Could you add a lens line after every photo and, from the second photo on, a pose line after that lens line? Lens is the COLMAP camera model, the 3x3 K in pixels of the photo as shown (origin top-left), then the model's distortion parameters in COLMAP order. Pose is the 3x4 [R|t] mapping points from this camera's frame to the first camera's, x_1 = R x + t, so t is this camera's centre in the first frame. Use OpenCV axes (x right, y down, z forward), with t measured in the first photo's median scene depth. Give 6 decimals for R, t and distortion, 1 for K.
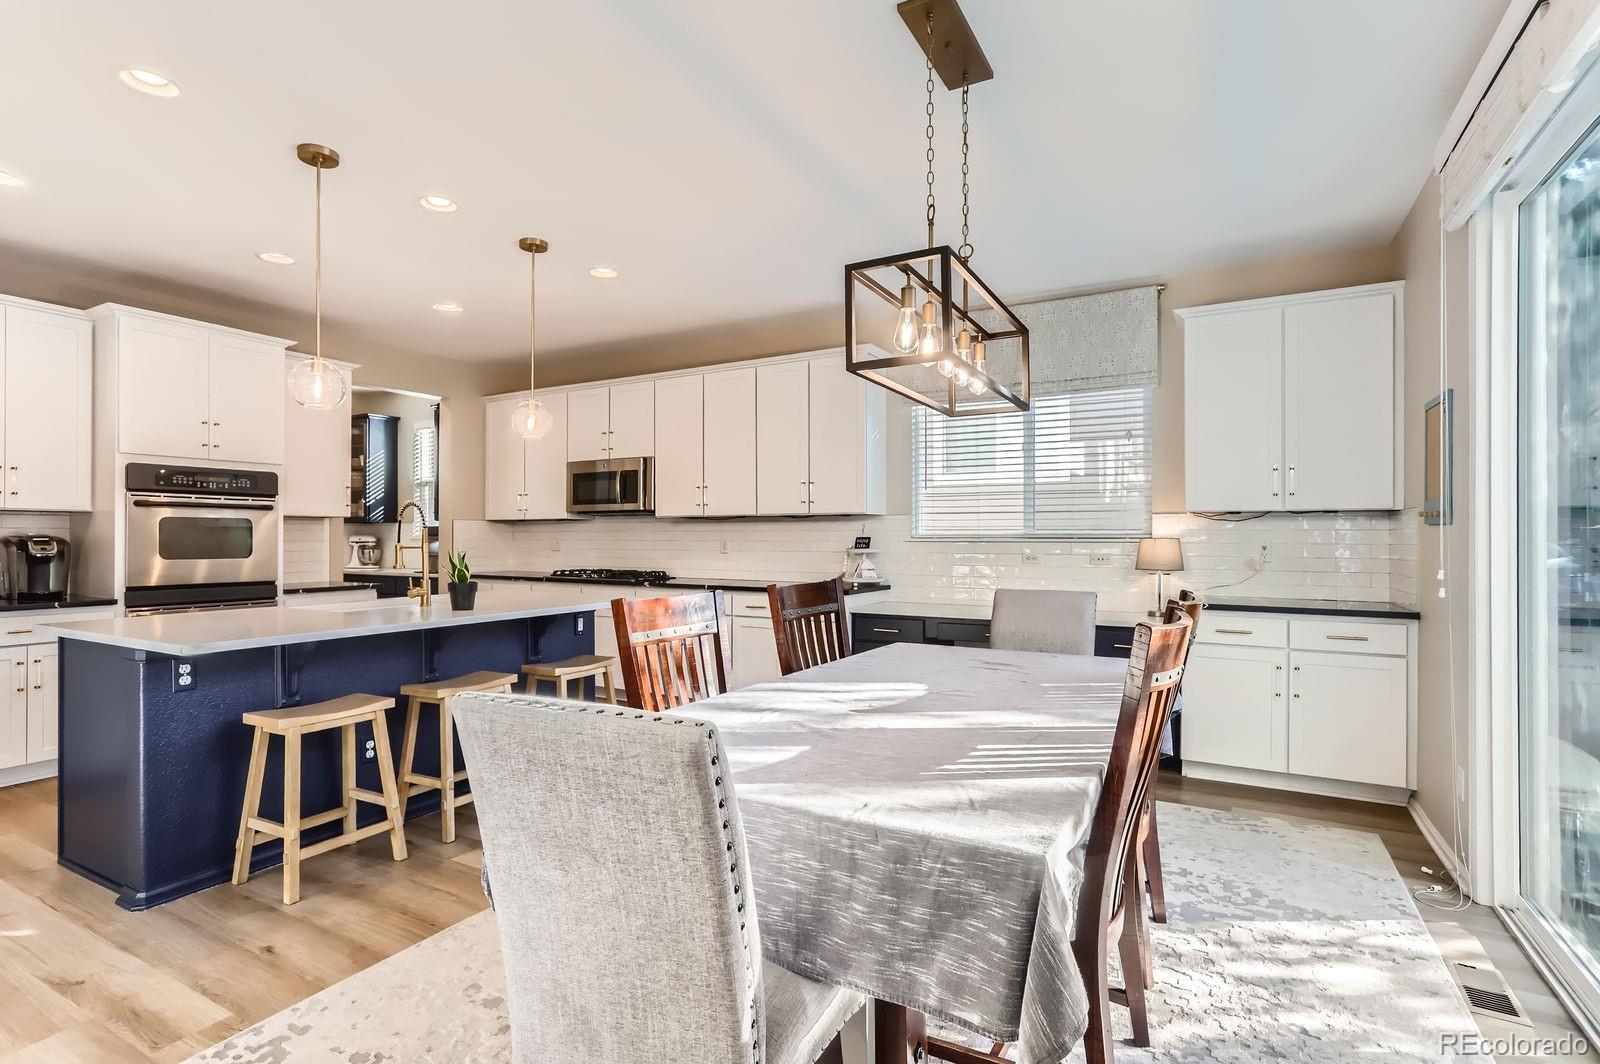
lens RADIAL K [[779.2, 0, 793.1], [0, 779.2, 535.5], [0, 0, 1]] dist [-0.007144, 0.001042]
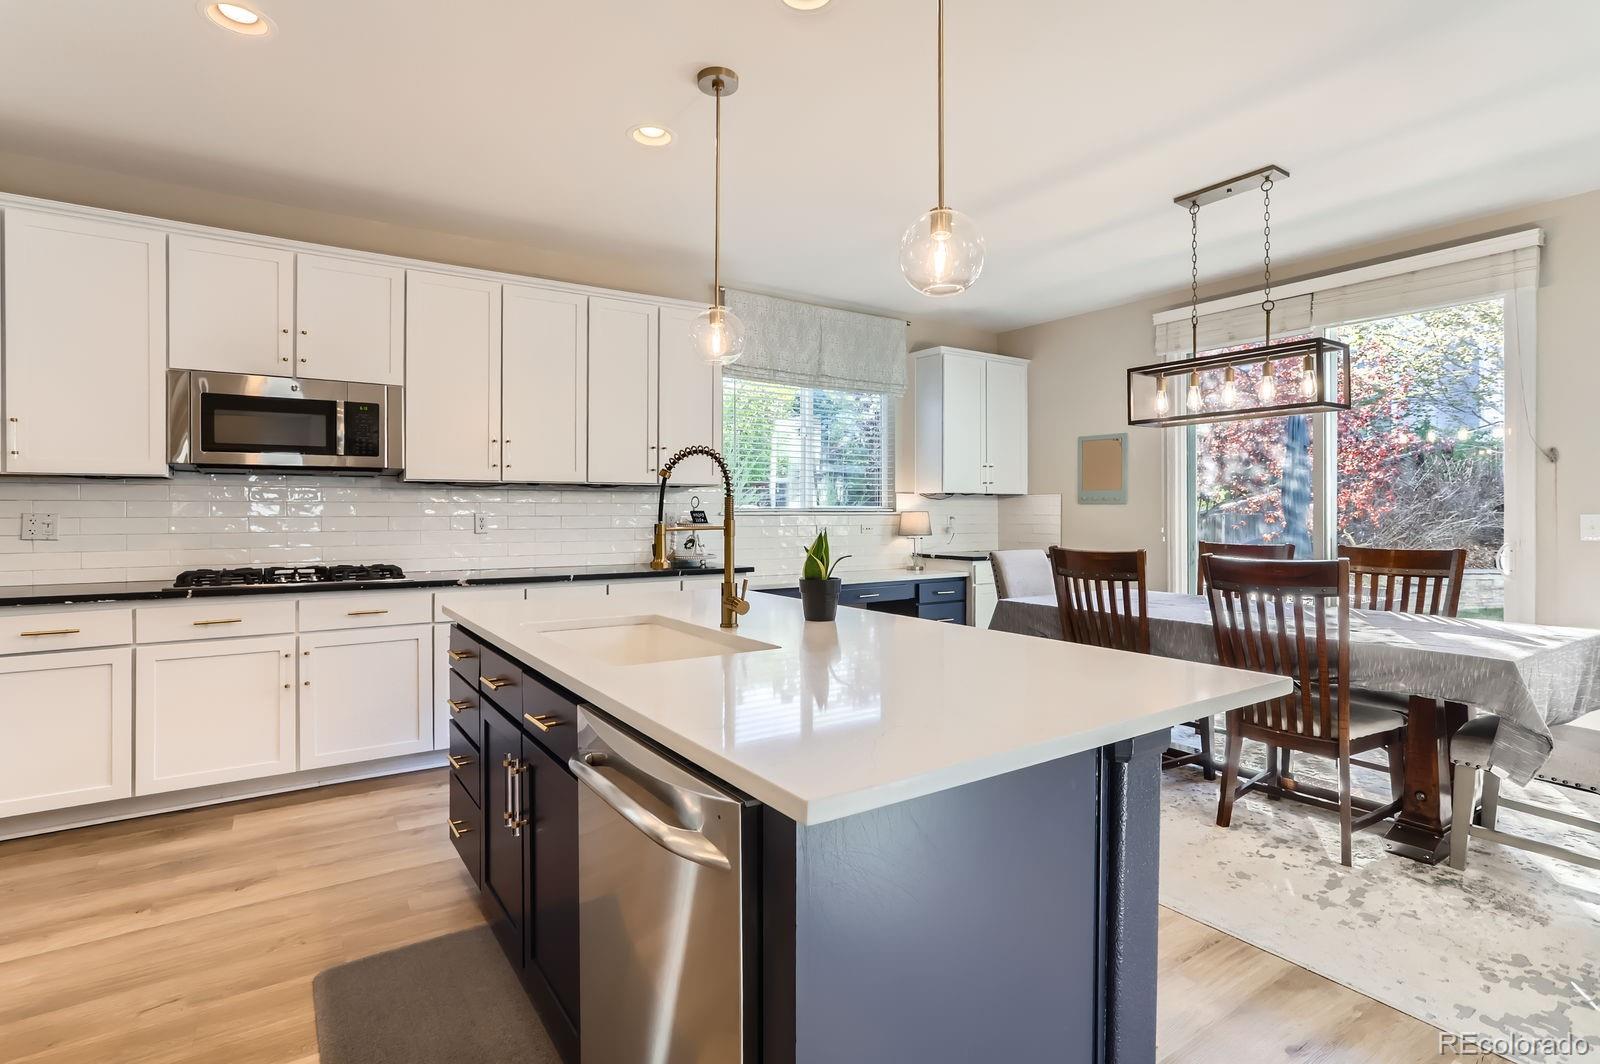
lens RADIAL K [[779.2, 0, 790.6], [0, 779.2, 518.4], [0, 0, 1]] dist [-0.007144, 0.001042]
pose [[0.463385, -0.009889, 0.886102, -0.603359], [-0.000542, 0.999934, 0.011443, 0.000549], [-0.886157, -0.005783, 0.463349, 0.415504]]
